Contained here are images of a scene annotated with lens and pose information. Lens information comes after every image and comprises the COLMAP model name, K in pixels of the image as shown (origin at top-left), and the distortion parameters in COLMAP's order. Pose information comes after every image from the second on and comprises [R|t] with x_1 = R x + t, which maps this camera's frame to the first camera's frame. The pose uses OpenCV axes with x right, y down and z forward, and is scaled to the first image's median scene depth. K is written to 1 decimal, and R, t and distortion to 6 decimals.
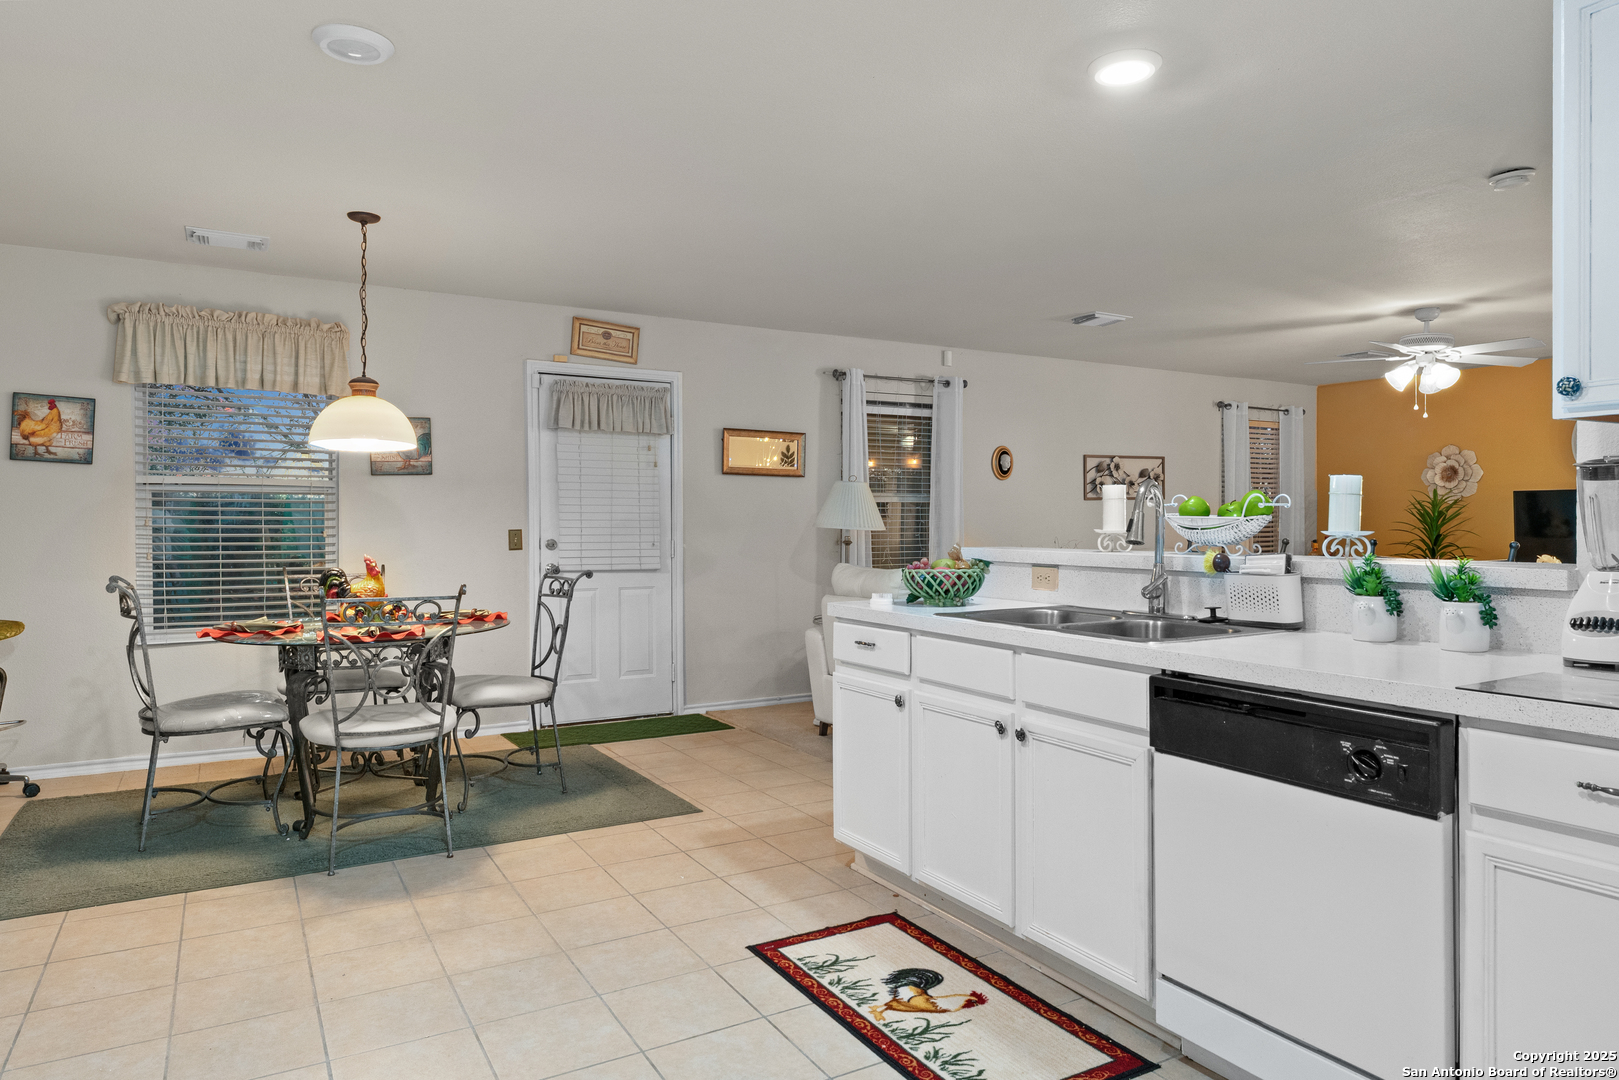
lens RADIAL K [[1001.3, 0, 812.2], [0, 1001.3, 531.8], [0, 0, 1]] dist [0.002167, -0.001874]
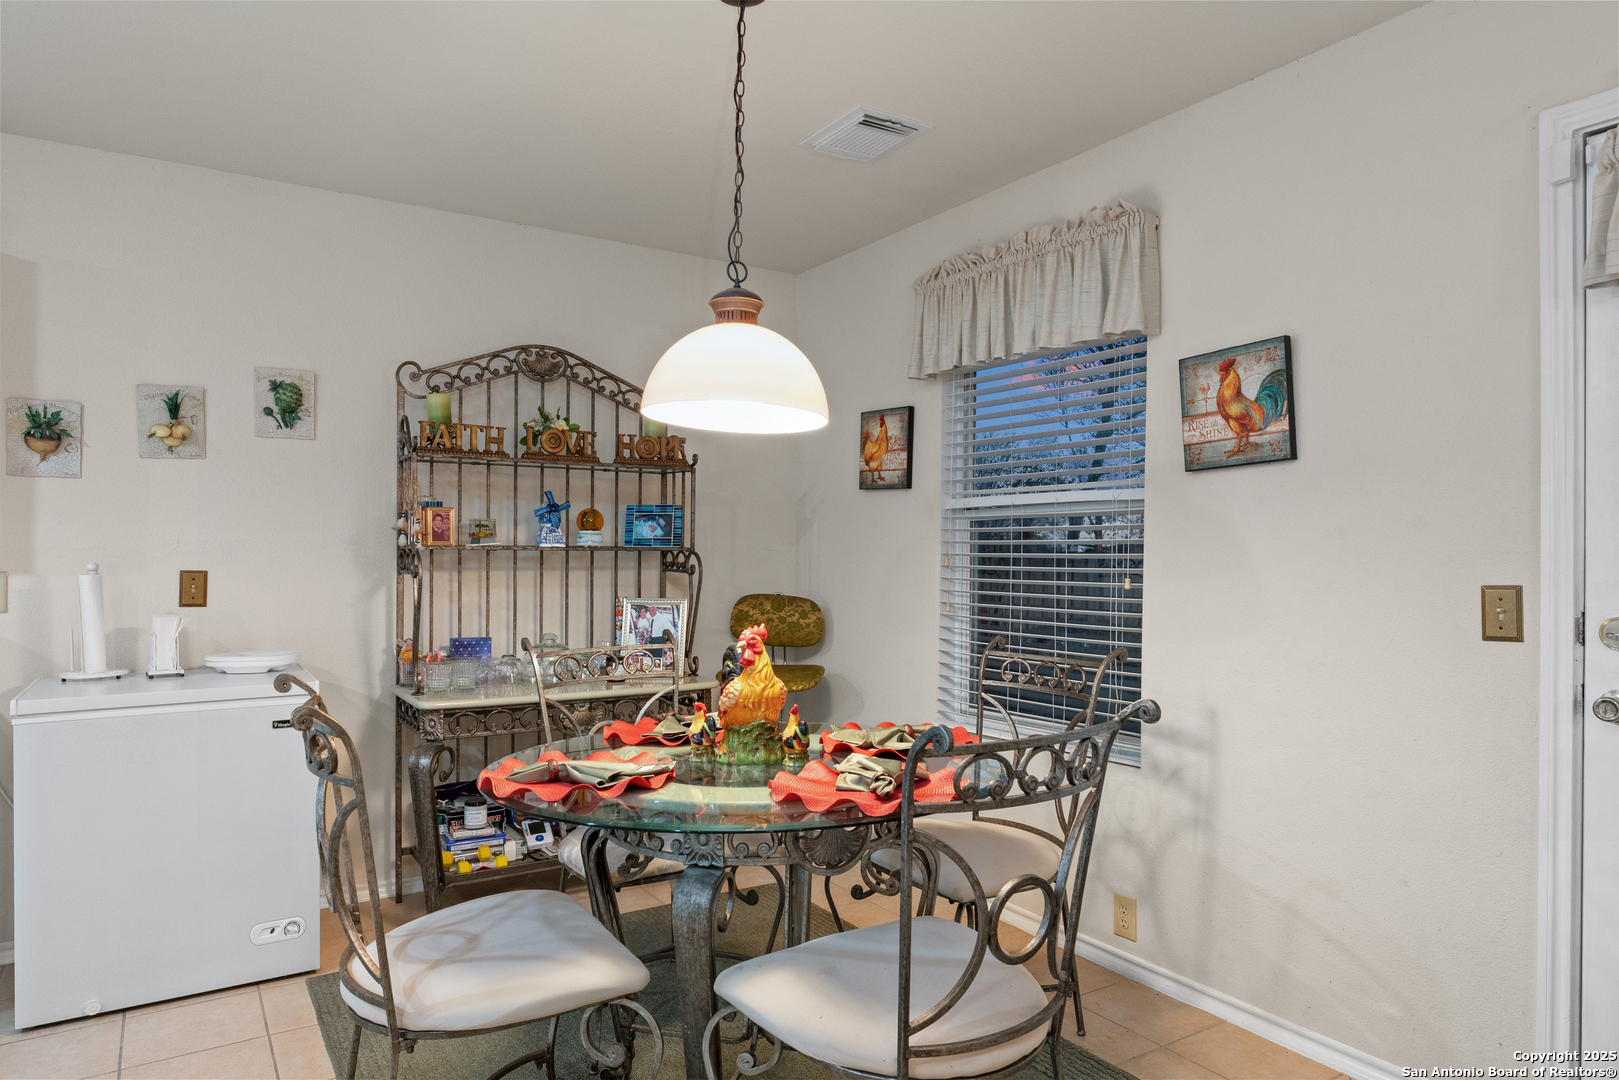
lens RADIAL K [[1001.3, 0, 807.7], [0, 1001.3, 550.6], [0, 0, 1]] dist [0.002167, -0.001874]
pose [[0.032455, -0.014078, -0.999374, 0.065314], [-0.026780, 0.999530, -0.014950, -0.002958], [0.999114, 0.027248, 0.032063, 0.751740]]
